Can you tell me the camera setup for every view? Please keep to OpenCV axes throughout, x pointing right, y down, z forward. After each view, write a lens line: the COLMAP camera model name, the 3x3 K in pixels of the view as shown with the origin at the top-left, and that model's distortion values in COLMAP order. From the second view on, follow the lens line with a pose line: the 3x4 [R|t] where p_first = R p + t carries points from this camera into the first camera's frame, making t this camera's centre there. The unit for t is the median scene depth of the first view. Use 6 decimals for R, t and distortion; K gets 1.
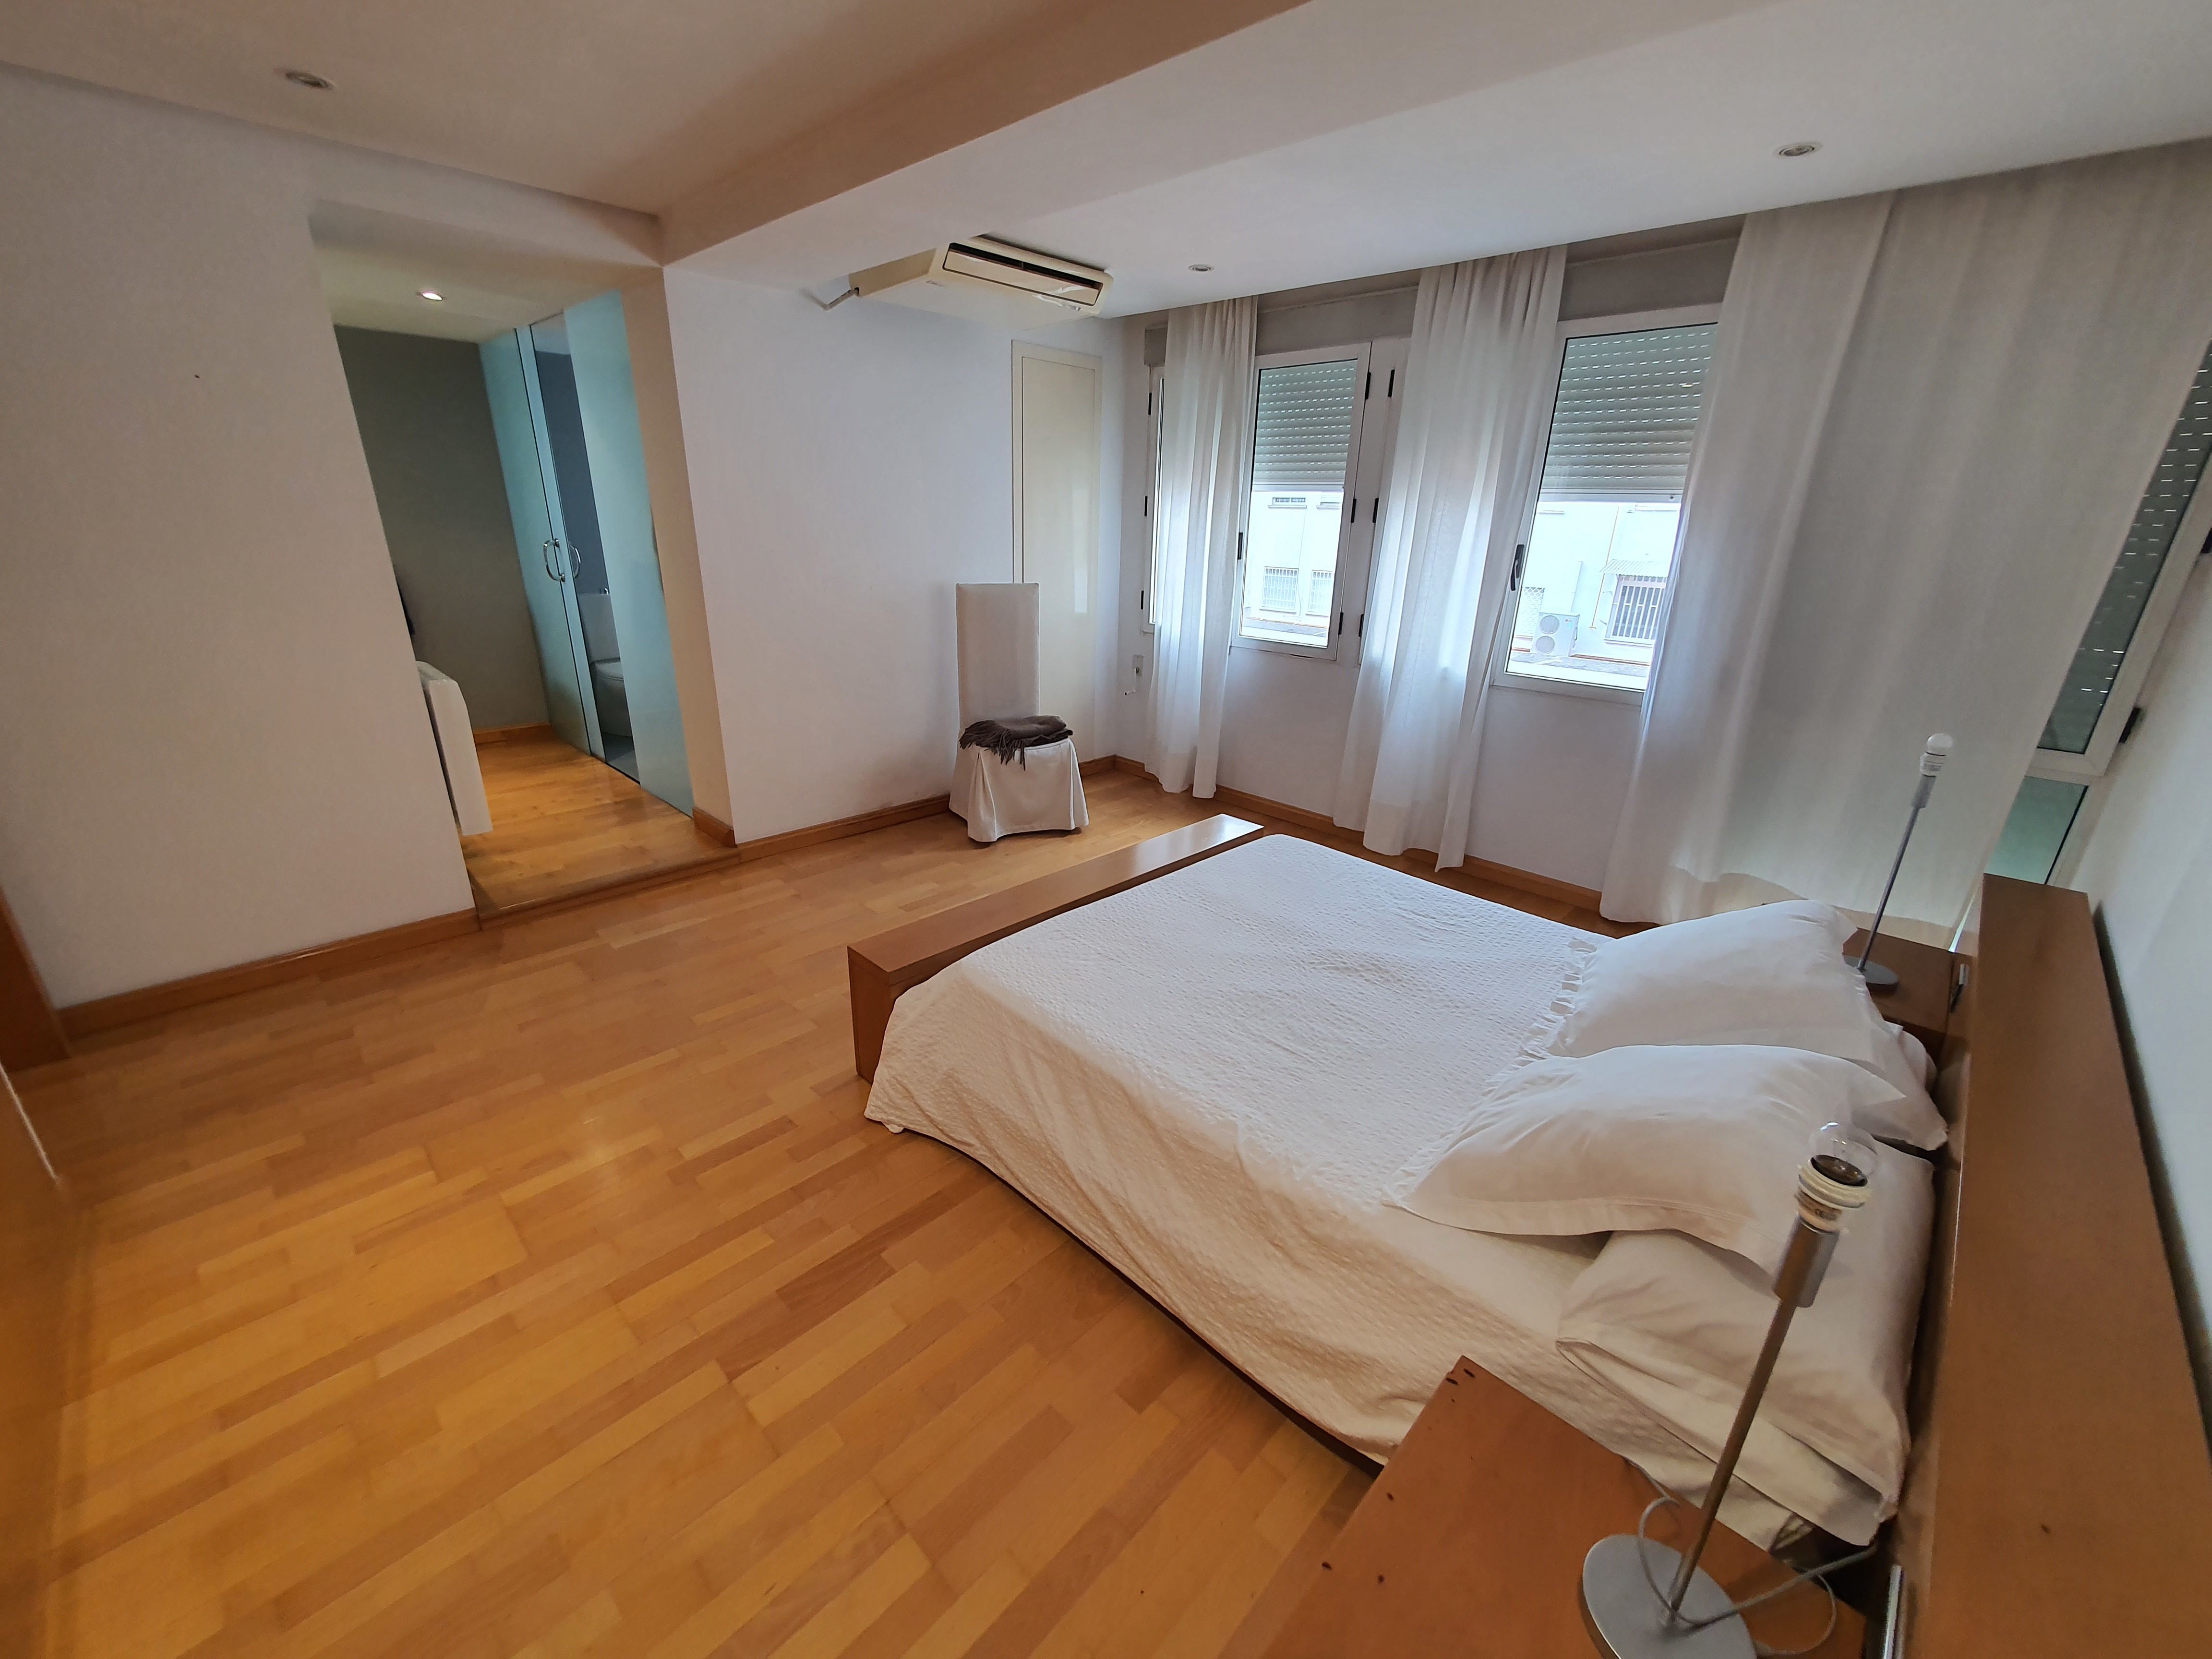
lens RADIAL K [[880.7, 0, 1099.2], [0, 880.7, 831.4], [0, 0, 1]] dist [-0.000055, 0.000341]
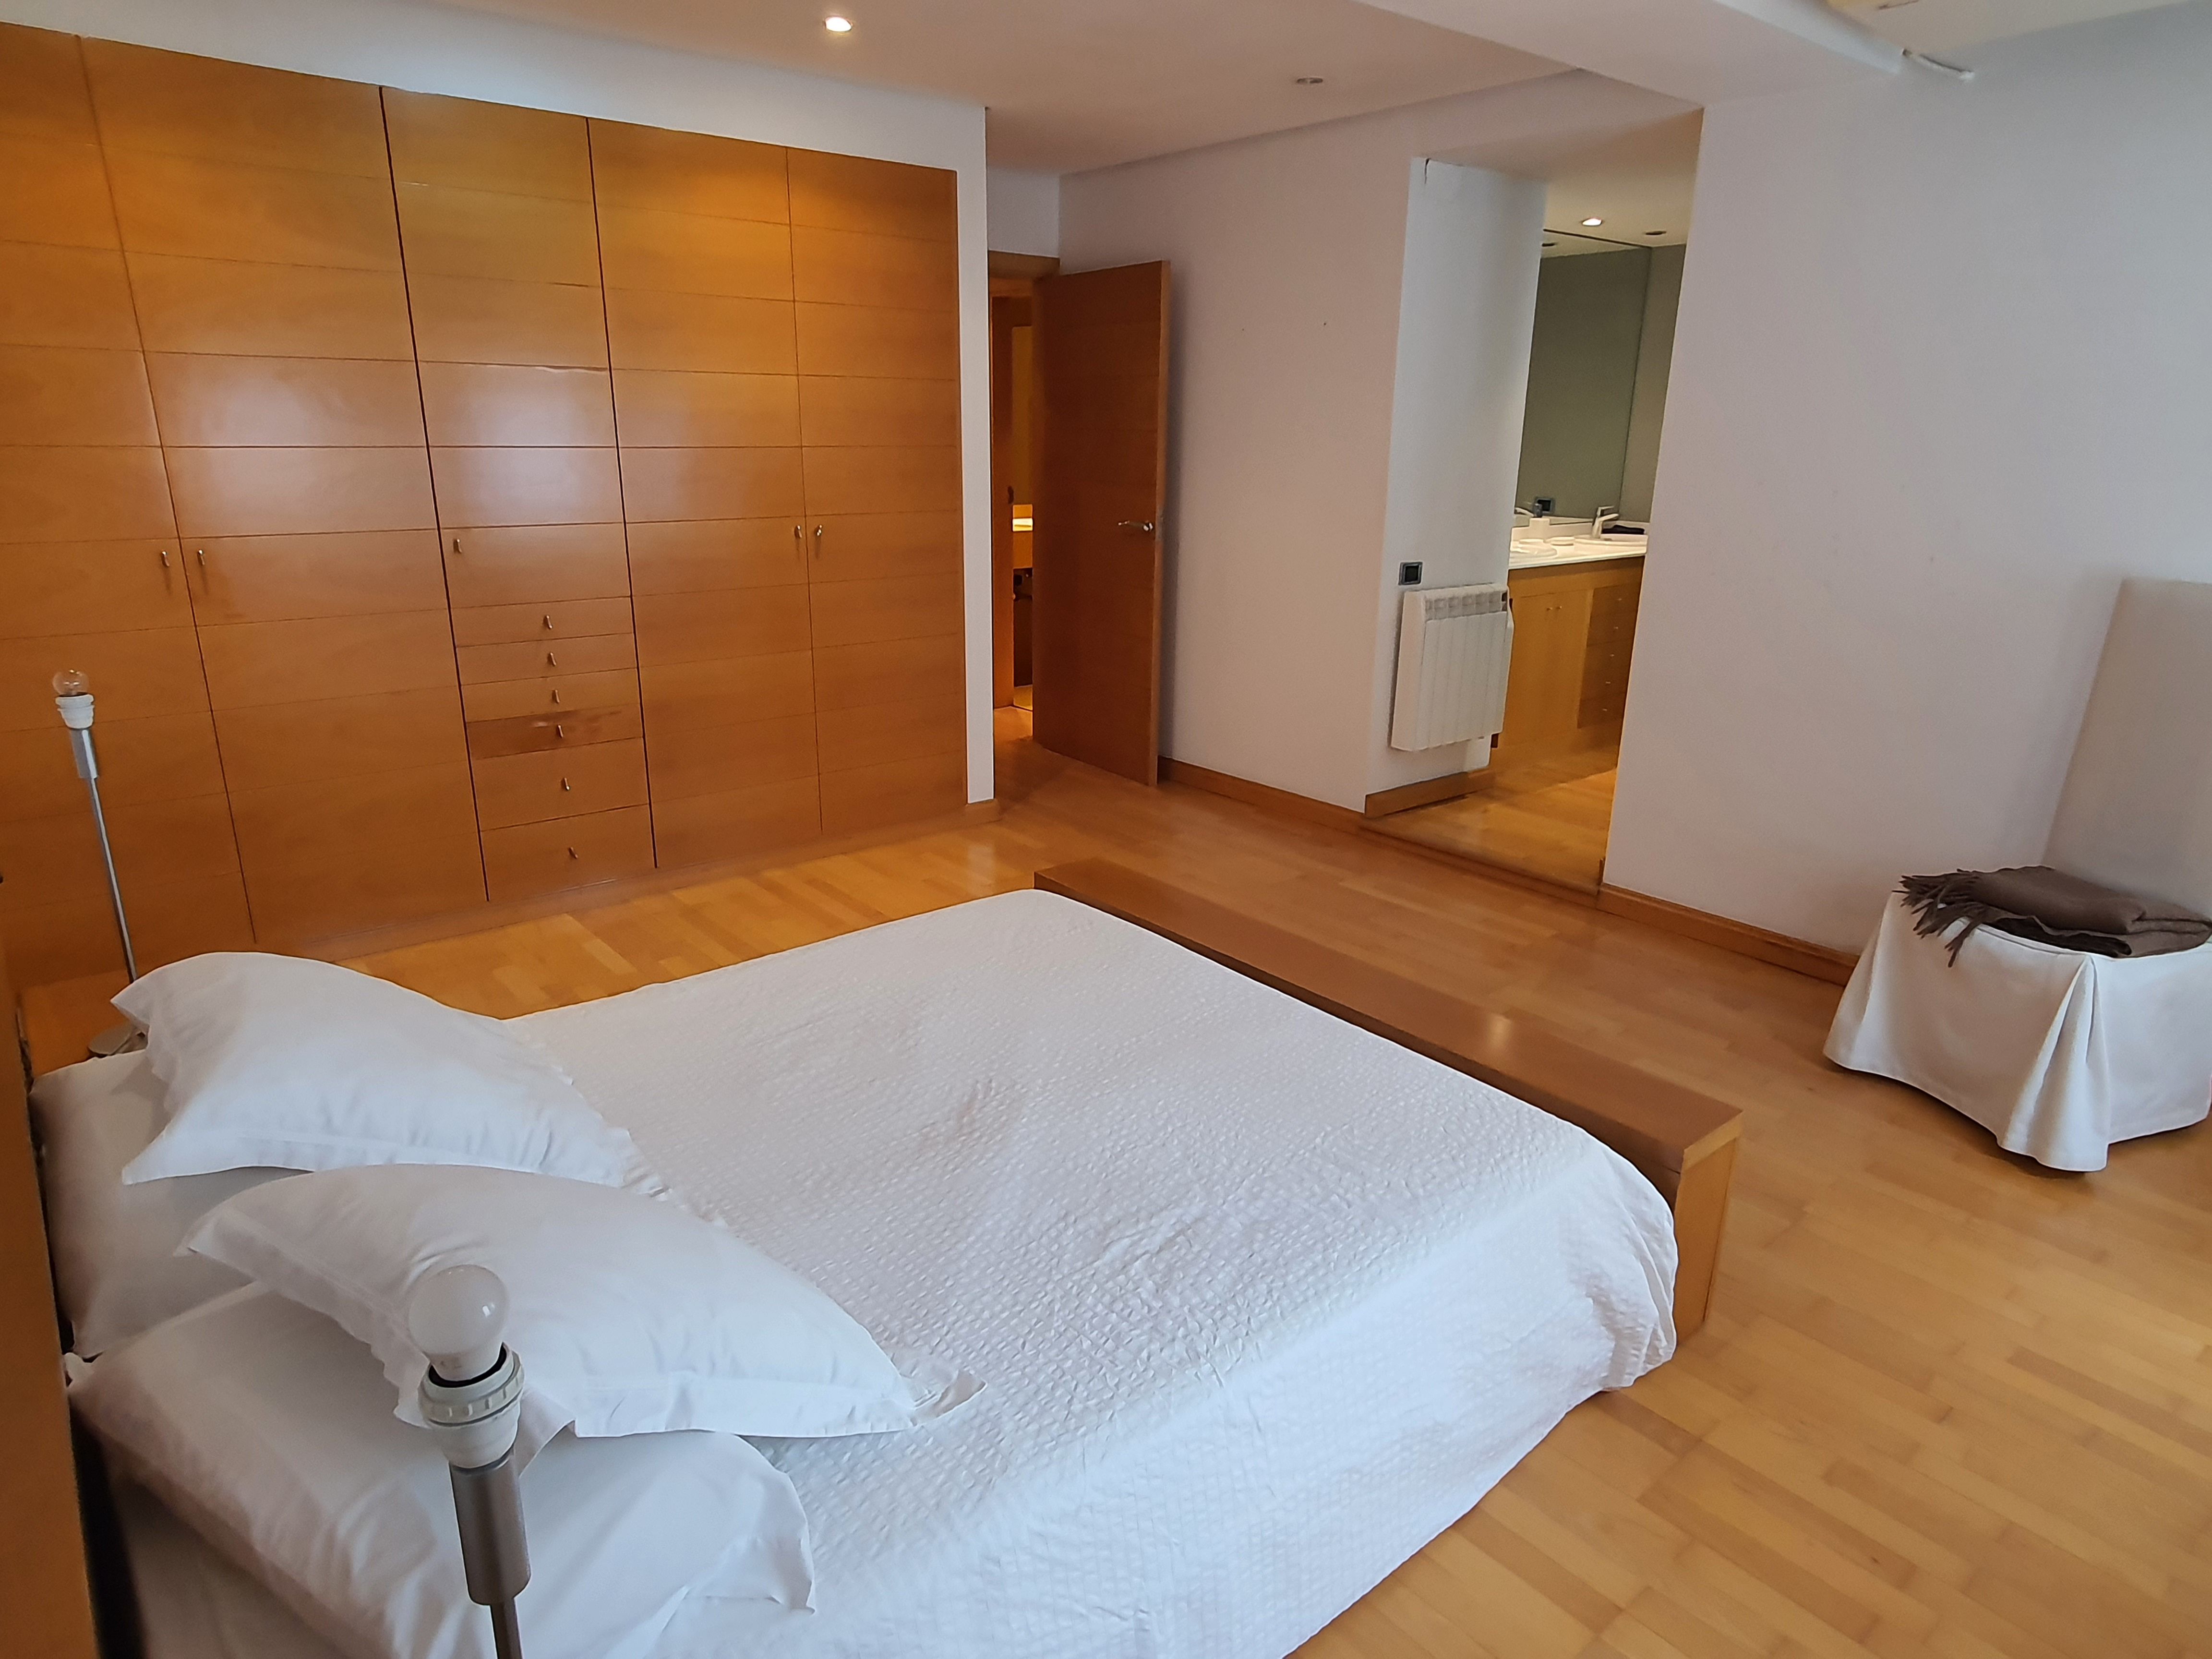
lens RADIAL K [[1356.2, 0, 1106.0], [0, 1356.2, 829.5], [0, 0, 1]] dist [0.001466, 0.016104]
pose [[-0.105694, 0.261098, -0.959509, 0.929908], [-0.355314, 0.891297, 0.281676, -0.261950], [0.928752, 0.370698, -0.001433, 0.838609]]
